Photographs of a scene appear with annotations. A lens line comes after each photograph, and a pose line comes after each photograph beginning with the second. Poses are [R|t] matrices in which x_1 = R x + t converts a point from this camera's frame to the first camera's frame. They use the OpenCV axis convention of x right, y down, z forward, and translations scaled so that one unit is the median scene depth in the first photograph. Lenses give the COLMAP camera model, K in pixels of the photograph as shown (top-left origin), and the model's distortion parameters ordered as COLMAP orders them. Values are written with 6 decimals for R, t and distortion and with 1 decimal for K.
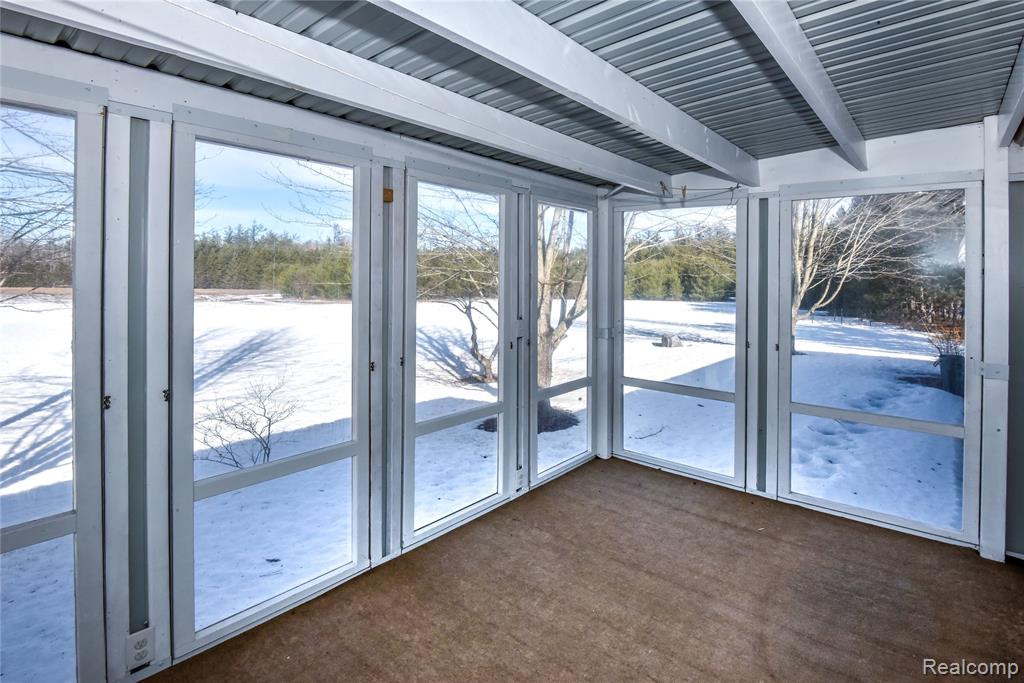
lens RADIAL K [[505.1, 0, 509.2], [0, 505.1, 291.9], [0, 0, 1]] dist [-0.015762, -0.001853]
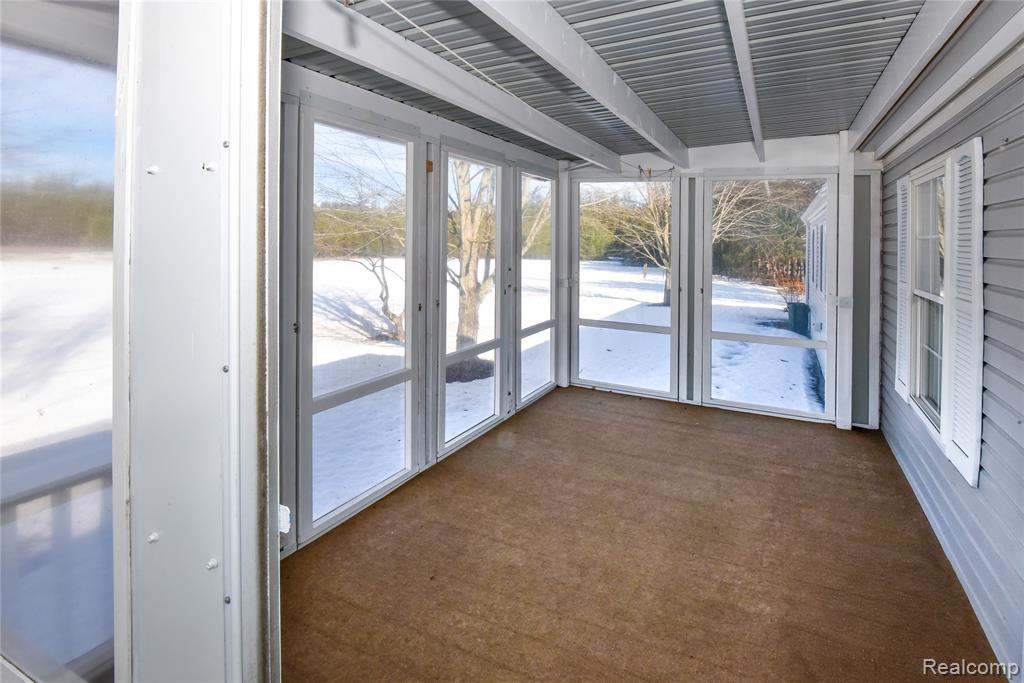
lens RADIAL K [[505.1, 0, 516.3], [0, 505.1, 250.9], [0, 0, 1]] dist [-0.015762, -0.001853]
pose [[0.973024, 0.005268, 0.230645, -0.200689], [-0.005110, 0.999986, -0.001284, 0.008160], [-0.230649, 0.000071, 0.973037, -0.145108]]
